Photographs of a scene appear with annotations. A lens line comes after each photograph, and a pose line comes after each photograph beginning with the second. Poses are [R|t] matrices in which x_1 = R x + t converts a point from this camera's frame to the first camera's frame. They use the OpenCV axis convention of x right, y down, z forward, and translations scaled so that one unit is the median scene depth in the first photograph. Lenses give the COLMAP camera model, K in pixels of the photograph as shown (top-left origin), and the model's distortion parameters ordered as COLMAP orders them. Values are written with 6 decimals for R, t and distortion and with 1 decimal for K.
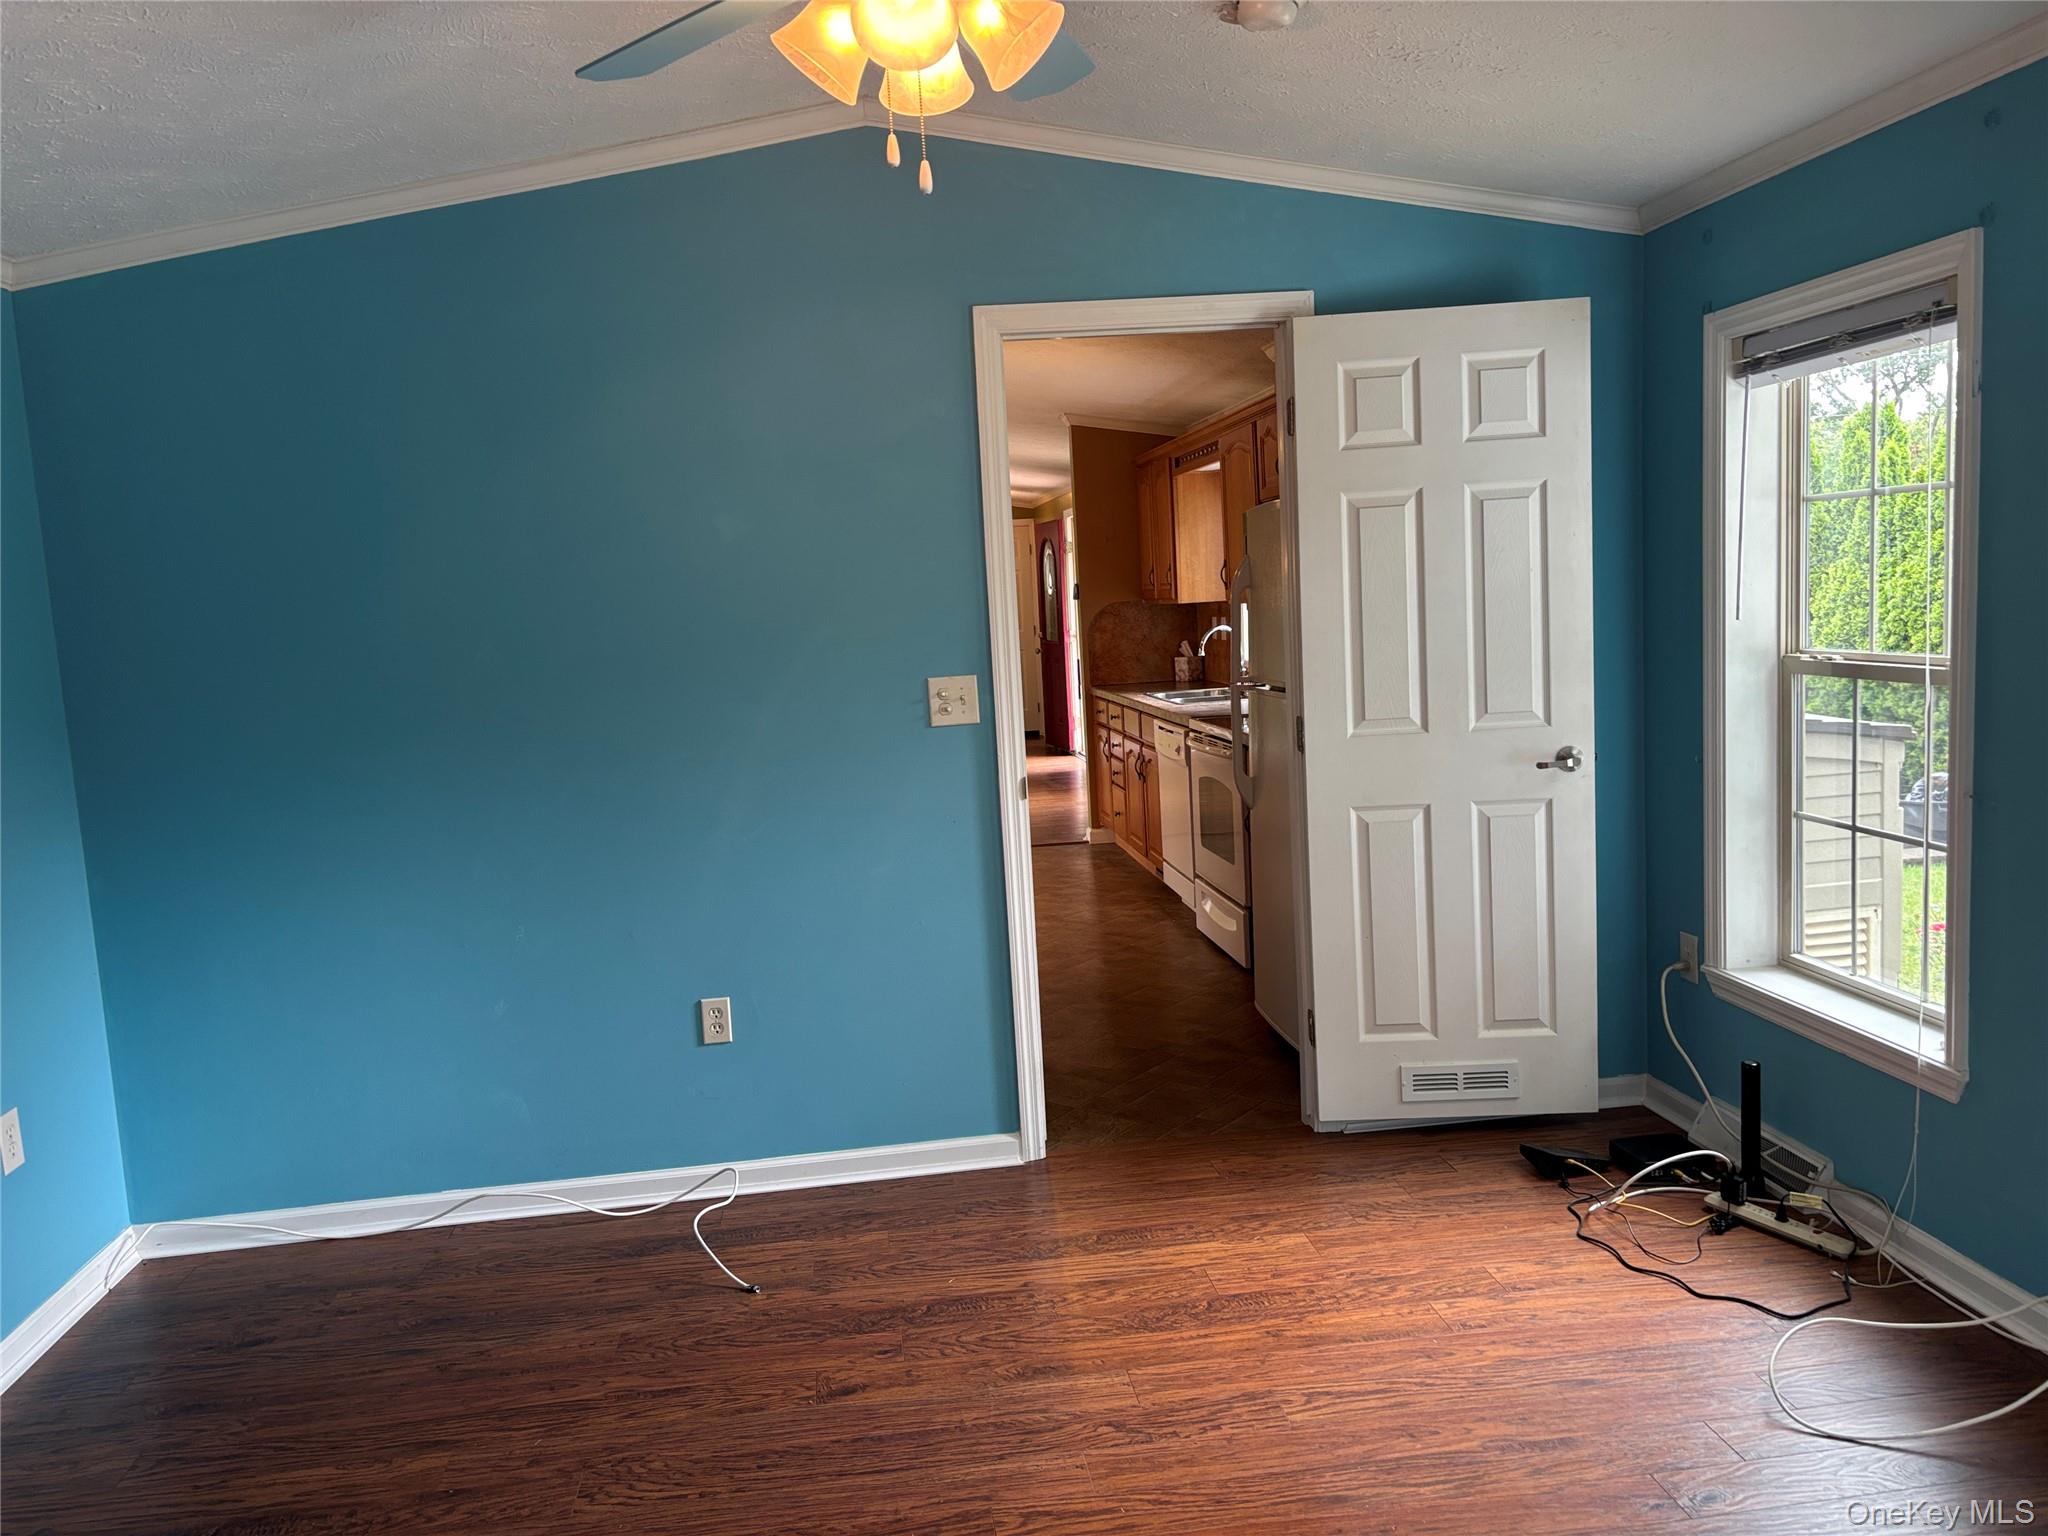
lens RADIAL K [[1548.6, 0, 1031.0], [0, 1548.6, 784.1], [0, 0, 1]] dist [0.064317, -0.067164]
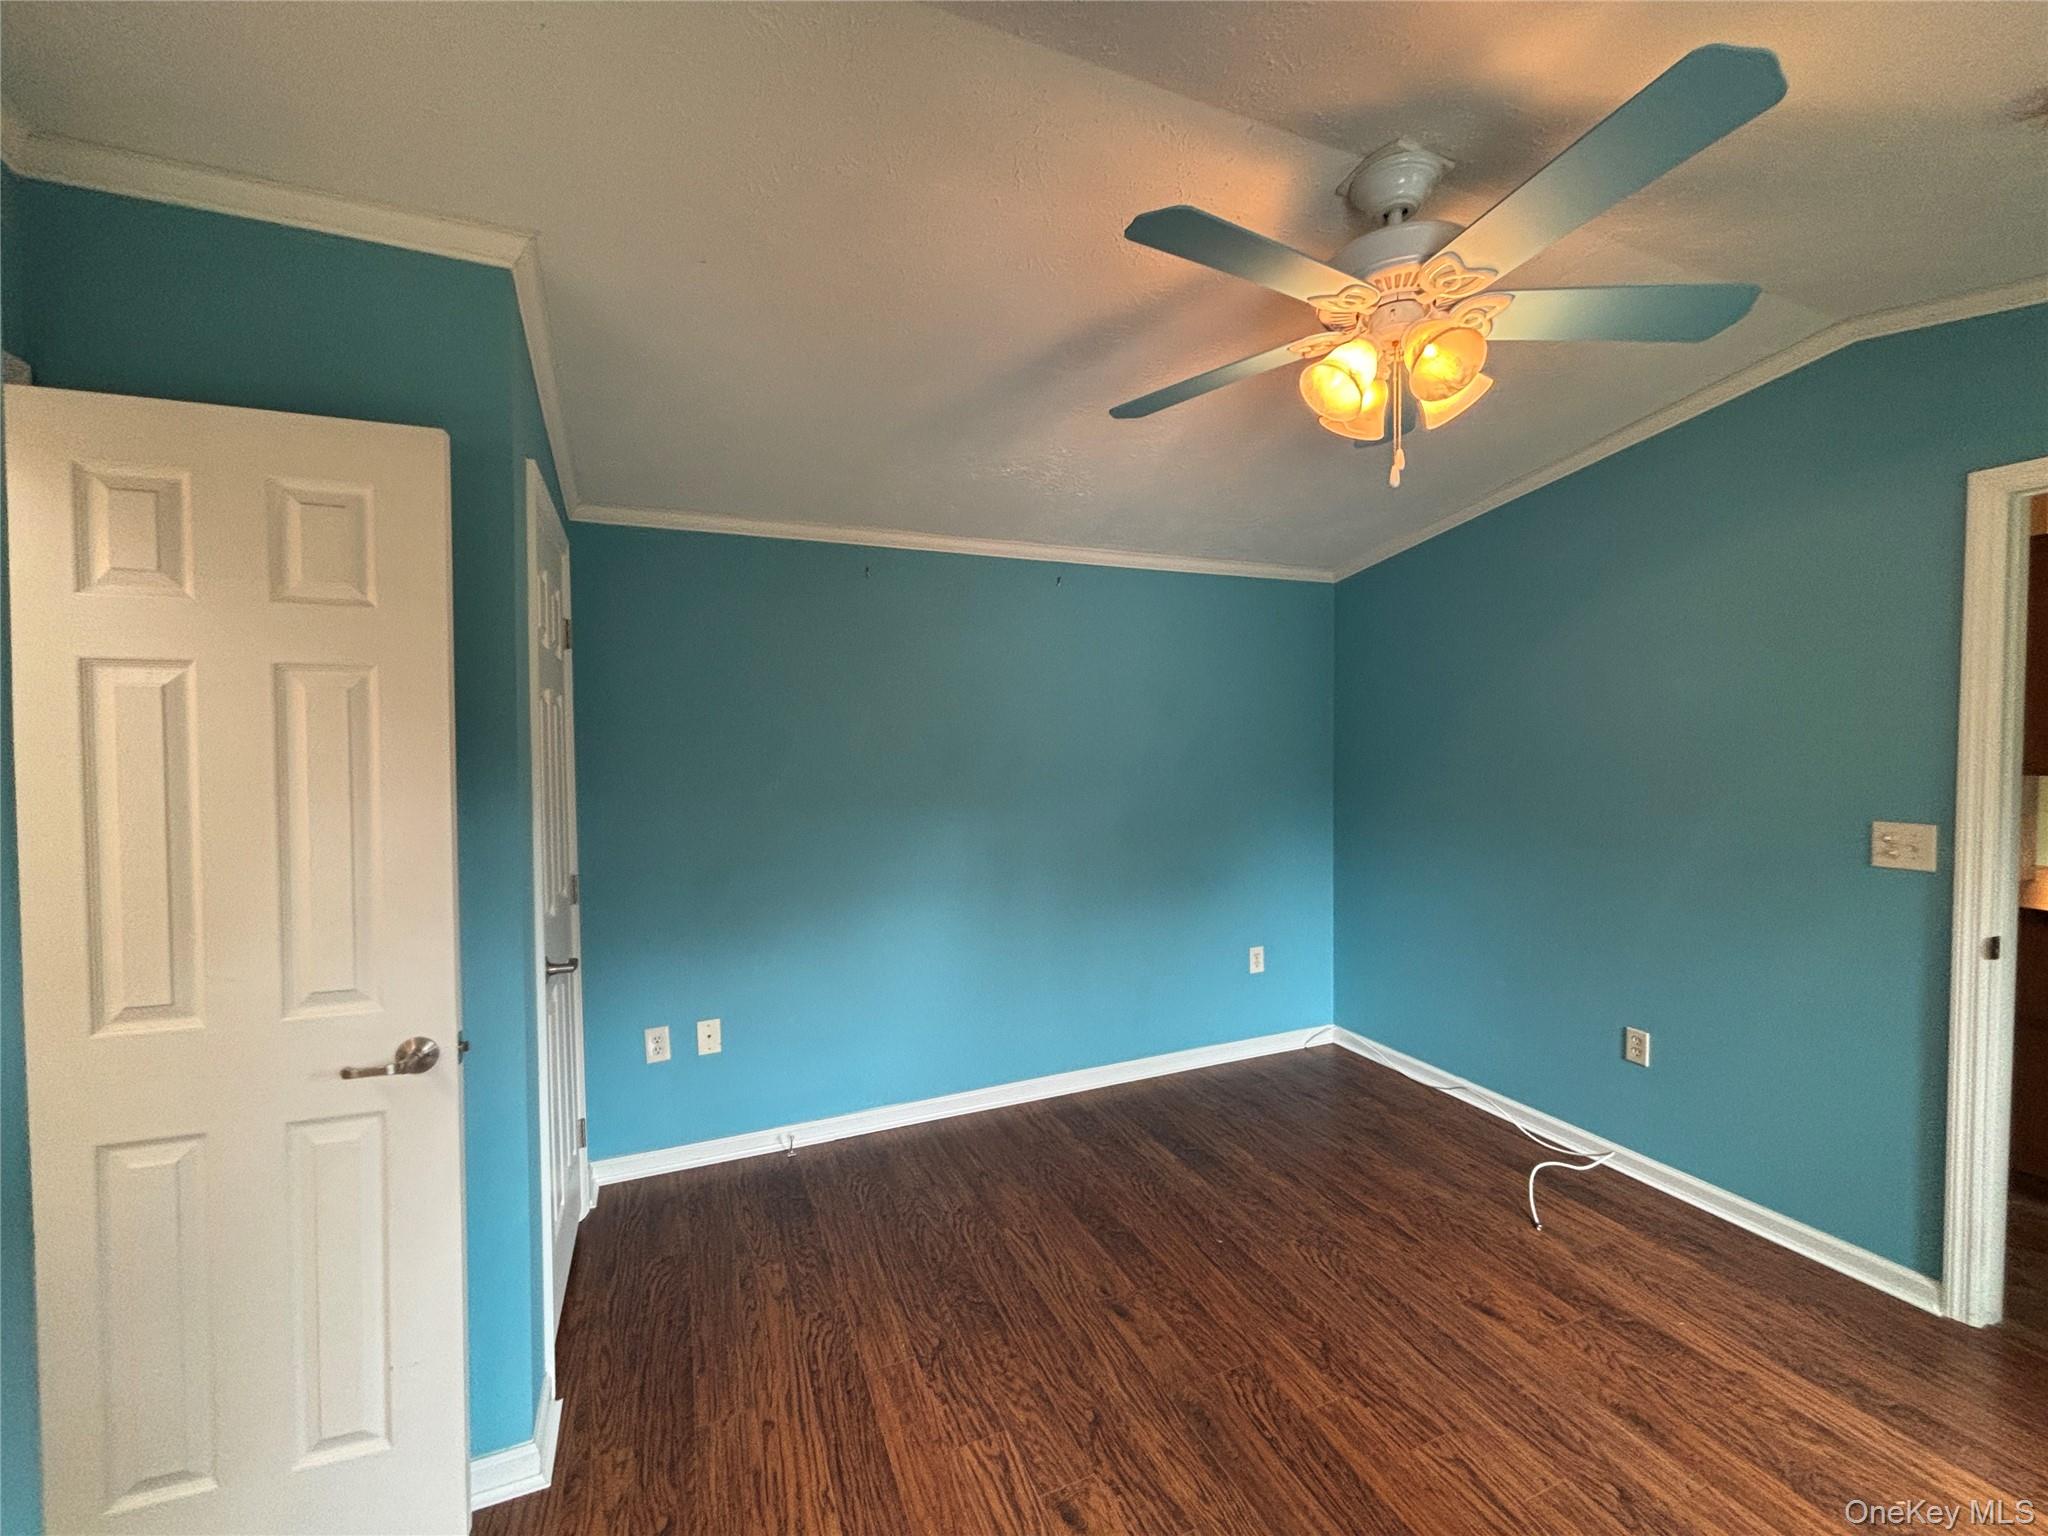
lens RADIAL K [[828.8, 0, 1015.5], [0, 828.8, 772.0], [0, 0, 1]] dist [-0.003079, 0.001225]
pose [[0.262605, 0.092391, -0.960470, 0.437545], [-0.125402, 0.990231, 0.060968, -0.082575], [0.956720, 0.104434, 0.271626, 0.342599]]
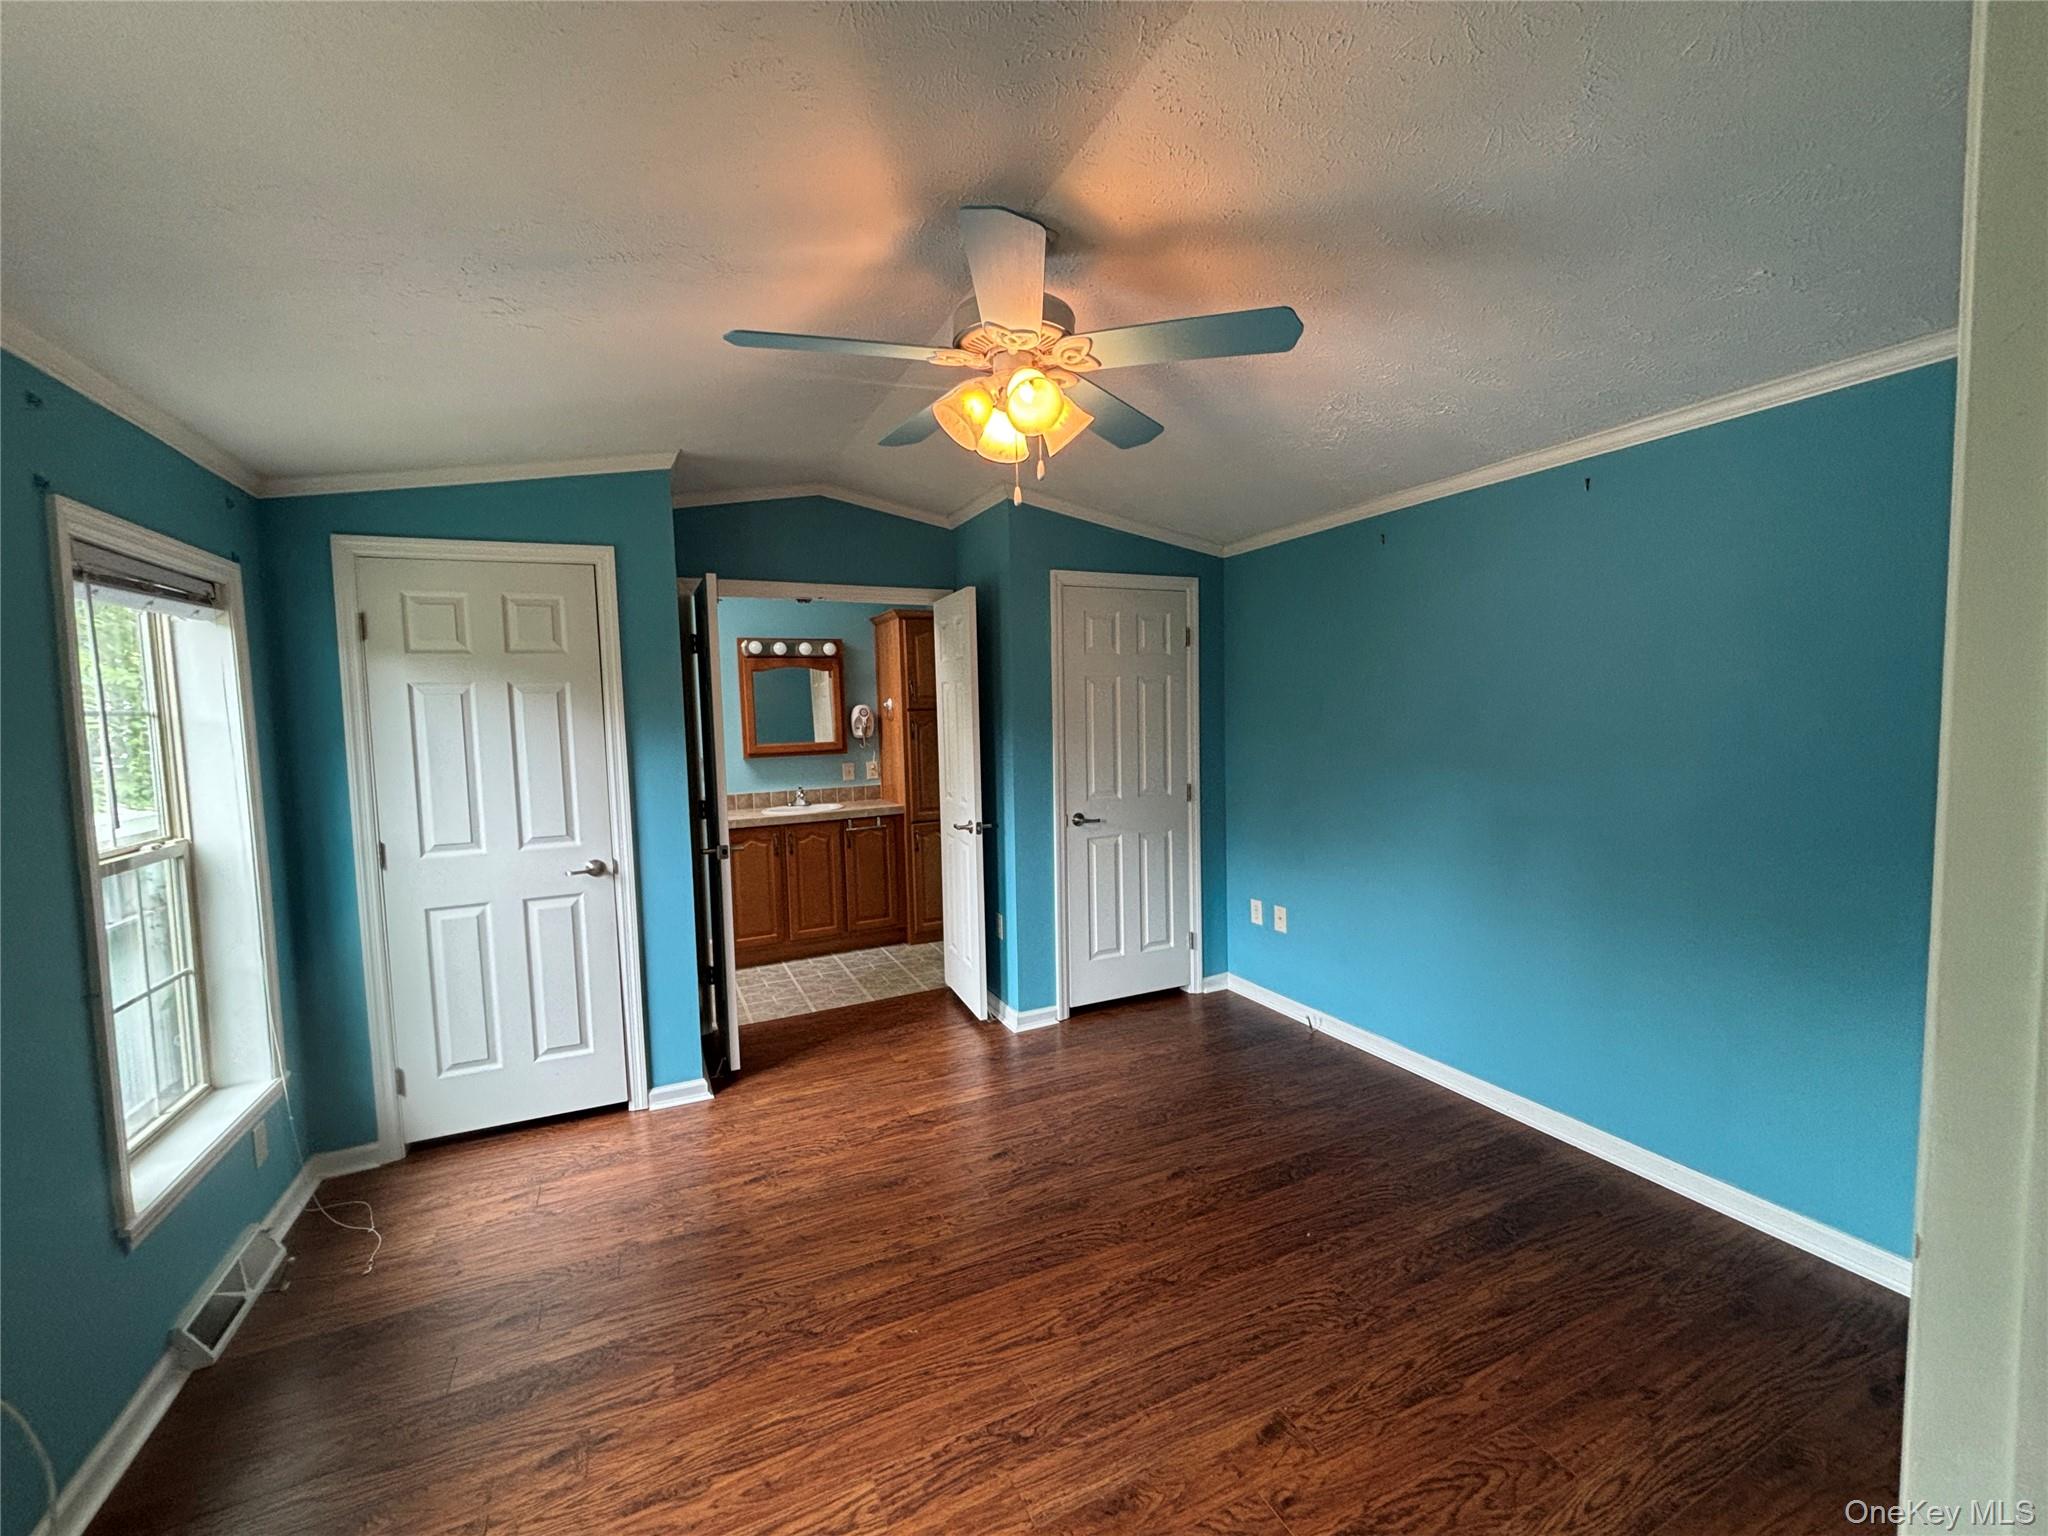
lens RADIAL K [[828.8, 0, 1029.5], [0, 828.8, 776.4], [0, 0, 1]] dist [-0.003079, 0.001225]
pose [[-0.947310, 0.111085, -0.300440, 0.170032], [0.044595, 0.974544, 0.219717, -0.203641], [0.317199, 0.194741, -0.928149, 1.400864]]
